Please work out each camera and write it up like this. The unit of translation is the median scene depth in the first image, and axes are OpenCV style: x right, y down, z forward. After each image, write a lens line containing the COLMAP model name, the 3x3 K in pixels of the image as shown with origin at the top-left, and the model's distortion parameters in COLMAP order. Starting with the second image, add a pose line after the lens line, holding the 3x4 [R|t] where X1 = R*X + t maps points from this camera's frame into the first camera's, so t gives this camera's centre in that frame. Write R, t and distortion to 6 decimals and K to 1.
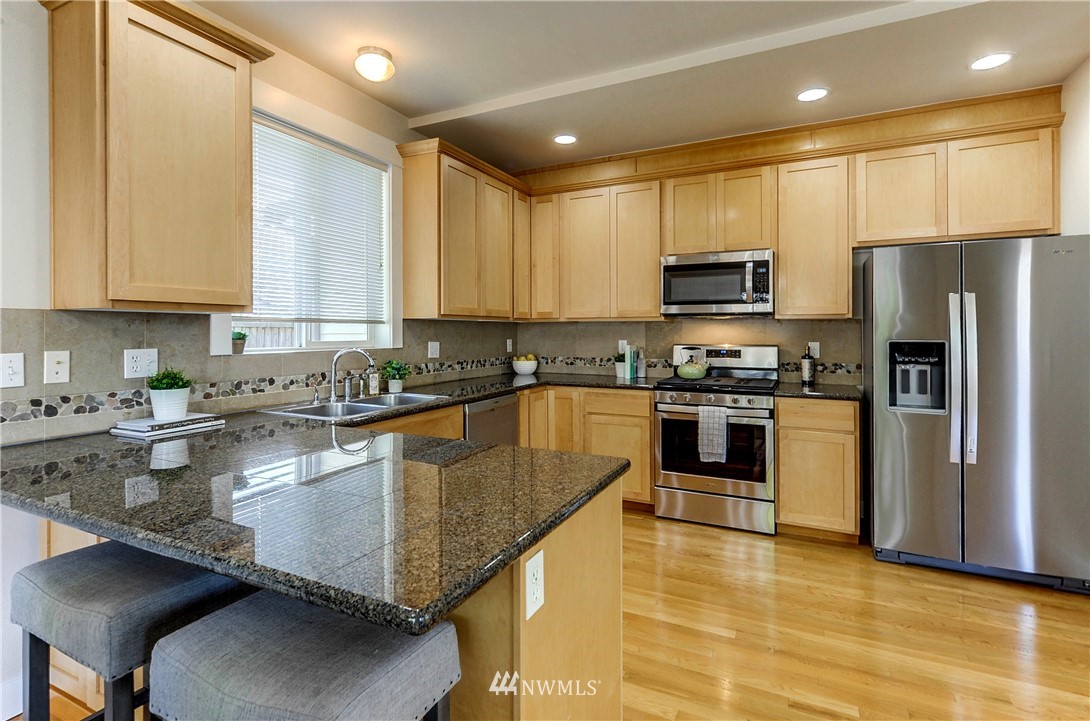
lens RADIAL K [[515.8, 0, 548.9], [0, 515.8, 332.6], [0, 0, 1]] dist [0.002386, -0.000294]
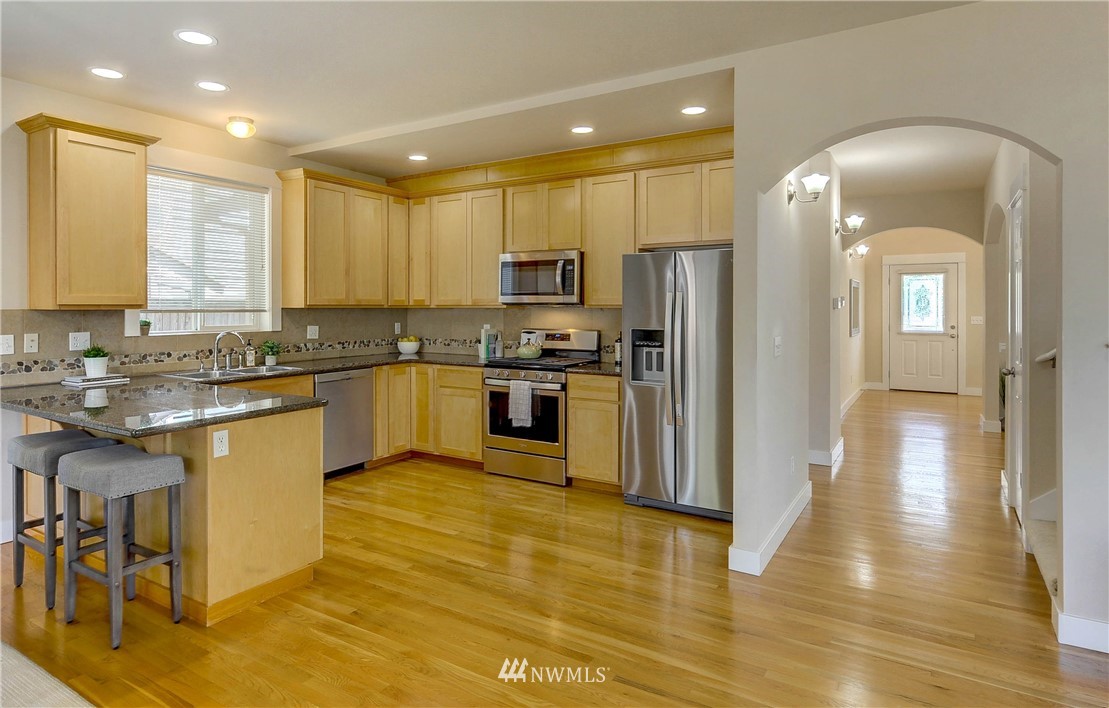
lens RADIAL K [[634.9, 0, 523.2], [0, 634.9, 309.4], [0, 0, 1]] dist [-0.001045, -0.000068]
pose [[0.992654, 0.002390, -0.120967, 0.511071], [-0.001950, 0.999991, 0.003749, -0.031265], [0.120974, -0.003486, 0.992650, -0.493604]]
